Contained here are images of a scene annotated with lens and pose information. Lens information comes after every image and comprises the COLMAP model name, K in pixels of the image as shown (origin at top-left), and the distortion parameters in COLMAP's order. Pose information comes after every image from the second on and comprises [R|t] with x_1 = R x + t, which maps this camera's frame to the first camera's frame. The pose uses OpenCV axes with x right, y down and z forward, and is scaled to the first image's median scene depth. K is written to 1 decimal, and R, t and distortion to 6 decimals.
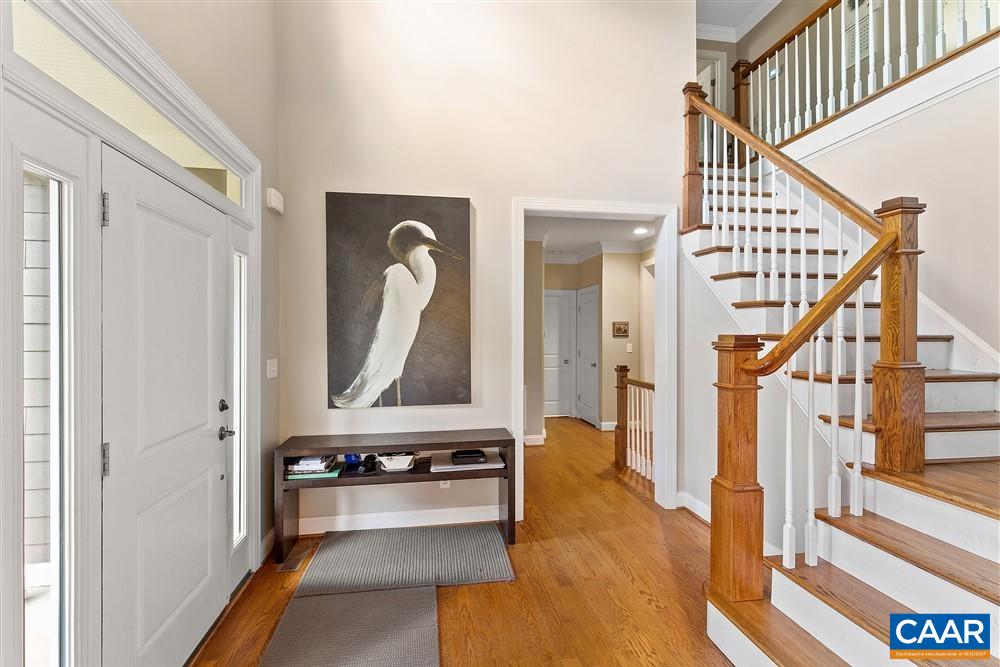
lens RADIAL K [[459.8, 0, 503.6], [0, 459.8, 328.7], [0, 0, 1]] dist [-0.000129, -0.000301]
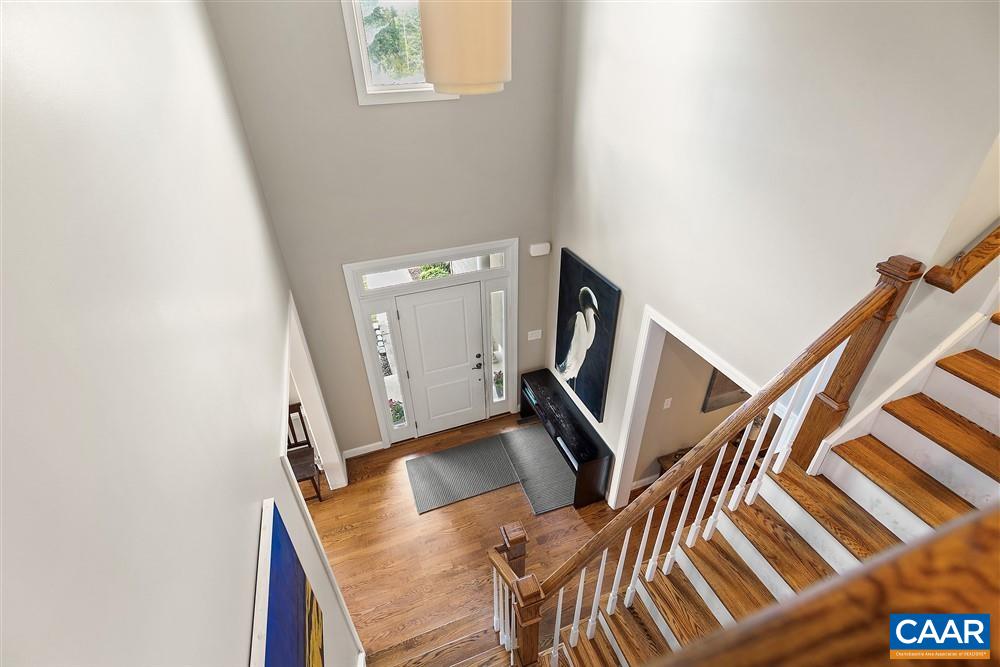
lens RADIAL K [[459.8, 0, 503.6], [0, 459.8, 328.7], [0, 0, 1]] dist [-0.000129, -0.000301]
pose [[0.187805, 0.536299, -0.822869, 0.889385], [0.029352, 0.834337, 0.550473, -0.866621], [0.981768, -0.127535, 0.140951, 0.564498]]
